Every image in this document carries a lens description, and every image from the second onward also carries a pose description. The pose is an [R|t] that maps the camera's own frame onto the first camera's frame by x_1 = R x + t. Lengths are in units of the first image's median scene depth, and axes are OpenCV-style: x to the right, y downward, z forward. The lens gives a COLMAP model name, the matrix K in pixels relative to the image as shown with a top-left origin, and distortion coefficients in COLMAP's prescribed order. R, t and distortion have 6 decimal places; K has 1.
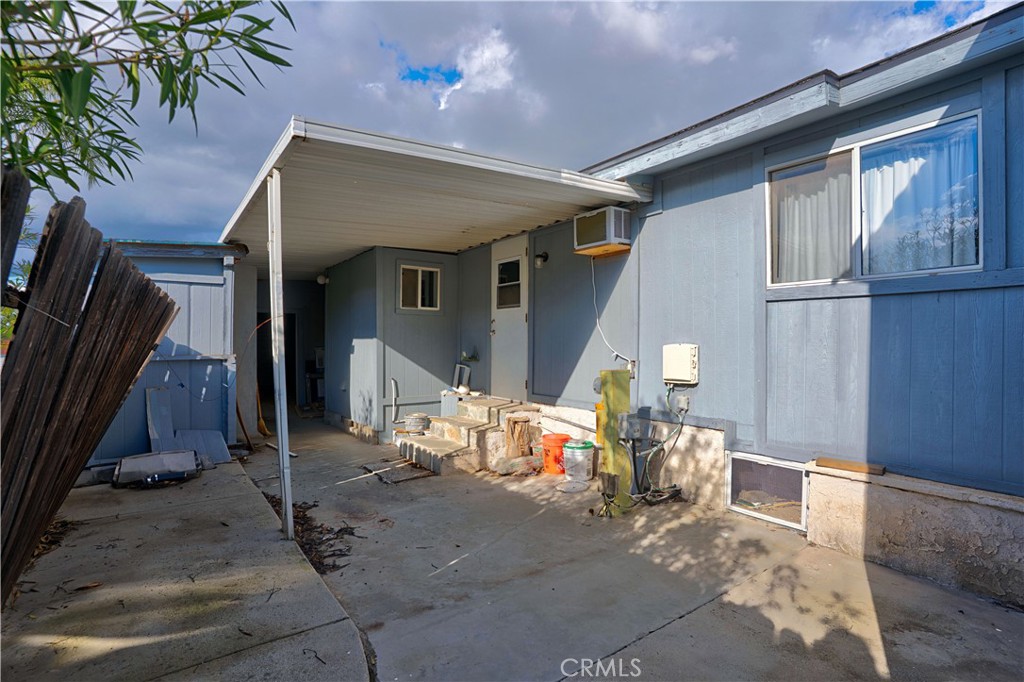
lens RADIAL K [[517.5, 0, 508.6], [0, 517.5, 346.3], [0, 0, 1]] dist [-0.071370, 0.028535]
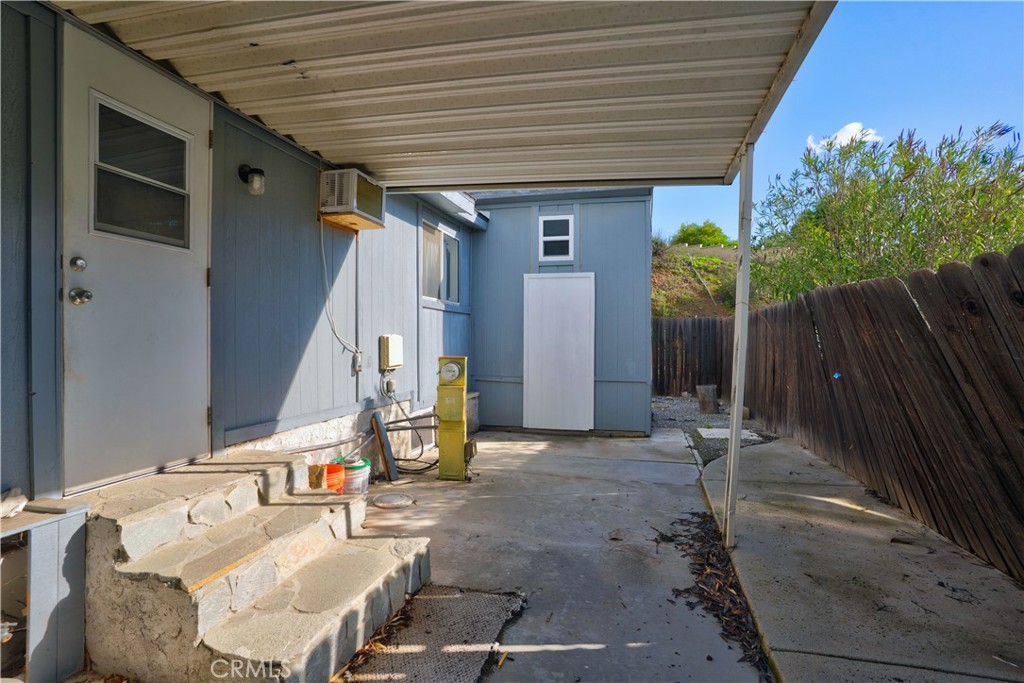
lens RADIAL K [[517.5, 0, 508.6], [0, 517.5, 346.8], [0, 0, 1]] dist [-0.071370, 0.028535]
pose [[-0.658189, -0.013454, 0.752733, -0.786923], [0.000644, 0.999830, 0.018434, 0.001413], [-0.752853, 0.012617, -0.658068, 1.737558]]
